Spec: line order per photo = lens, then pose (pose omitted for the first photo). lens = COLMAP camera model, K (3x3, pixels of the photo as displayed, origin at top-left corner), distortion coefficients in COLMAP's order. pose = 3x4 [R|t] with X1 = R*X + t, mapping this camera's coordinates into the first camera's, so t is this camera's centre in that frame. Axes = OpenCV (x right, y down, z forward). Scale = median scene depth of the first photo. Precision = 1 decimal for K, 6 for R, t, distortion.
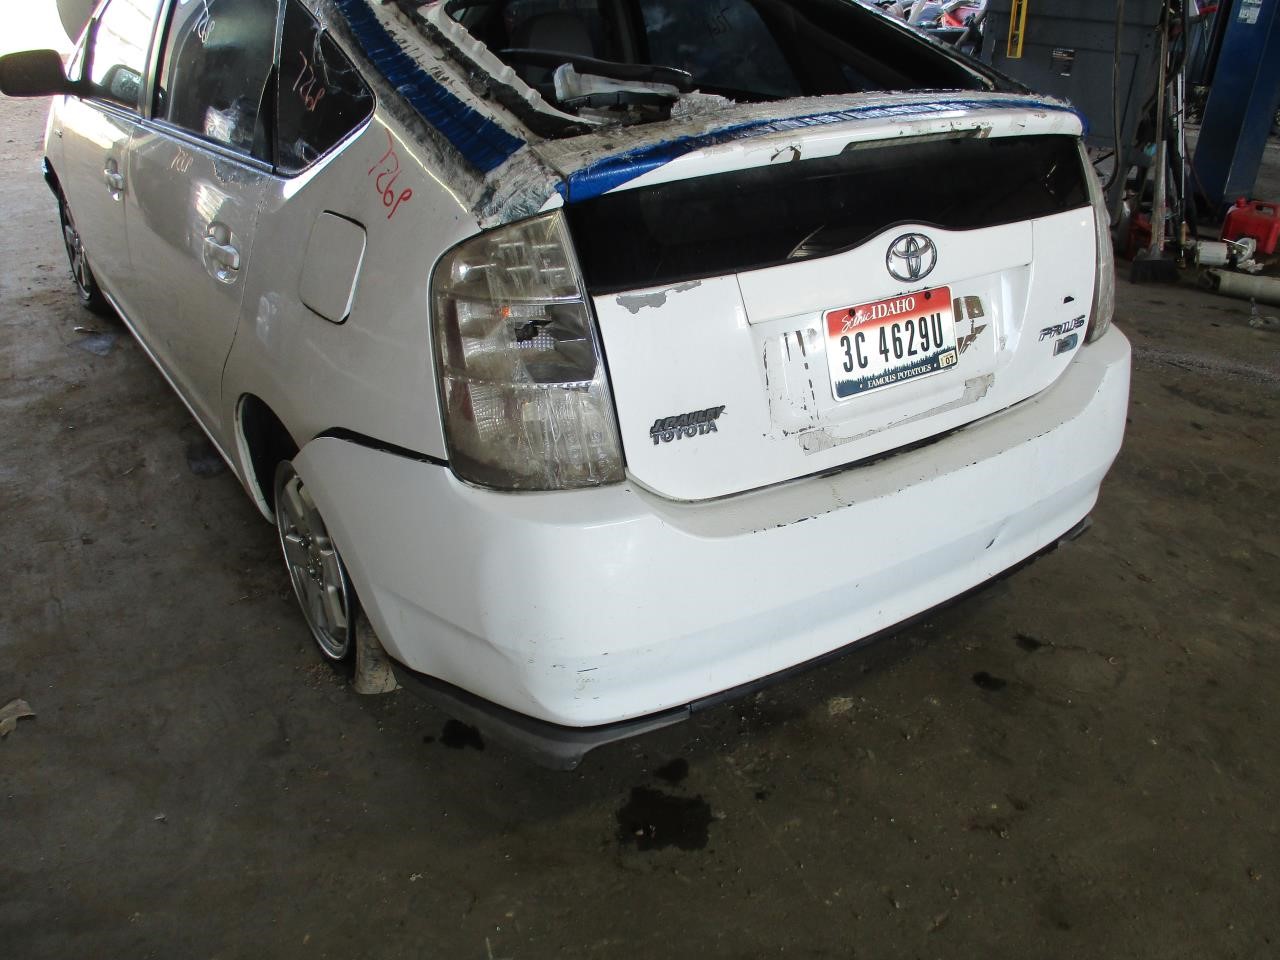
lens RADIAL K [[1136.5, 0, 640.0], [0, 1136.5, 480.0], [0, 0, 1]] dist [-0.008602, 0.089902]
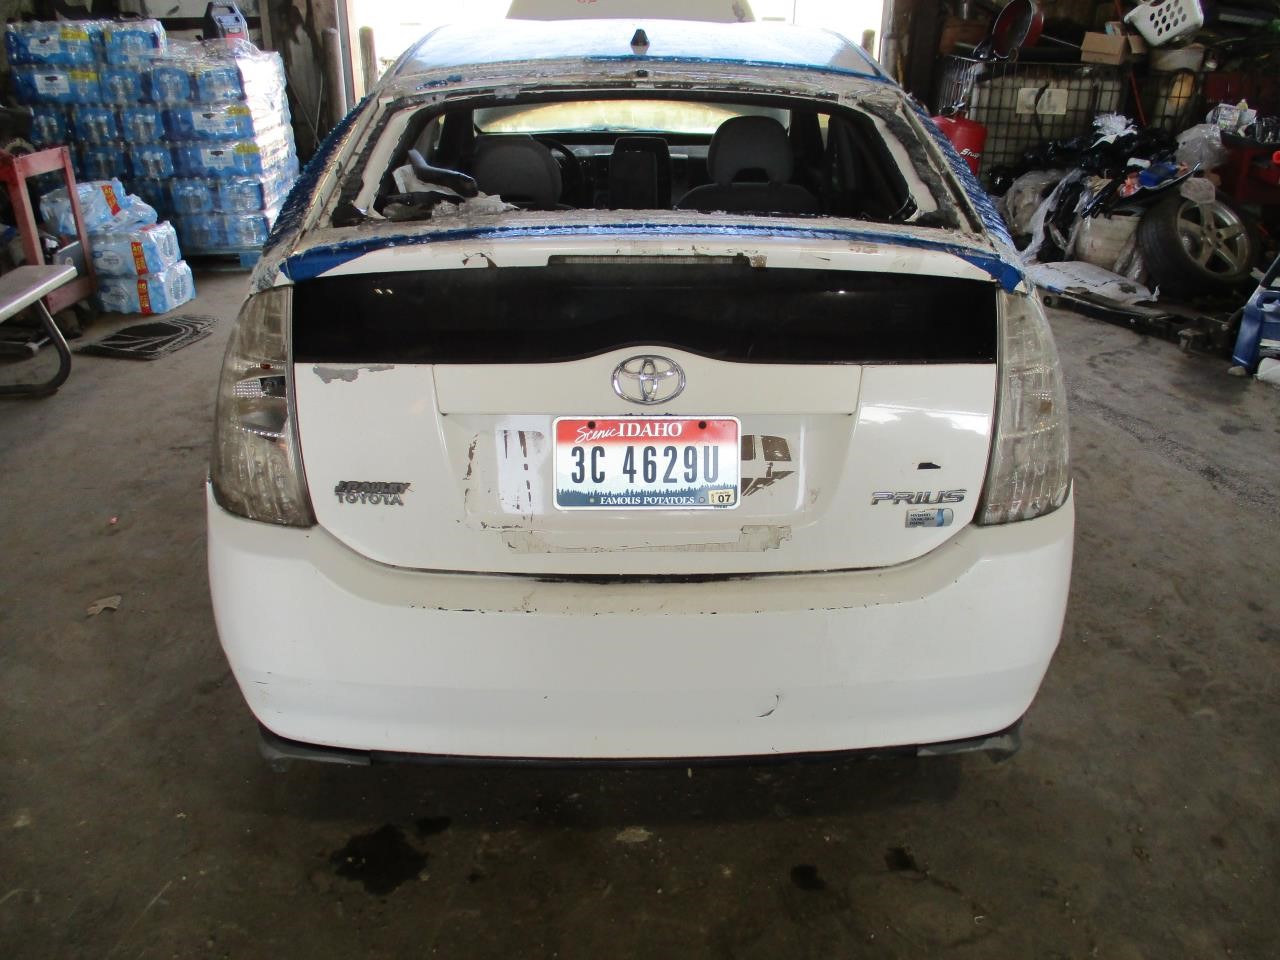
lens RADIAL K [[1130.1, 0, 659.2], [0, 1130.1, 474.5], [0, 0, 1]] dist [-0.028213, 0.073123]
pose [[0.811384, 0.197600, -0.550101, 0.771077], [-0.240056, 0.970744, -0.005379, -0.112640], [0.532944, 0.136420, 0.835081, 0.213835]]
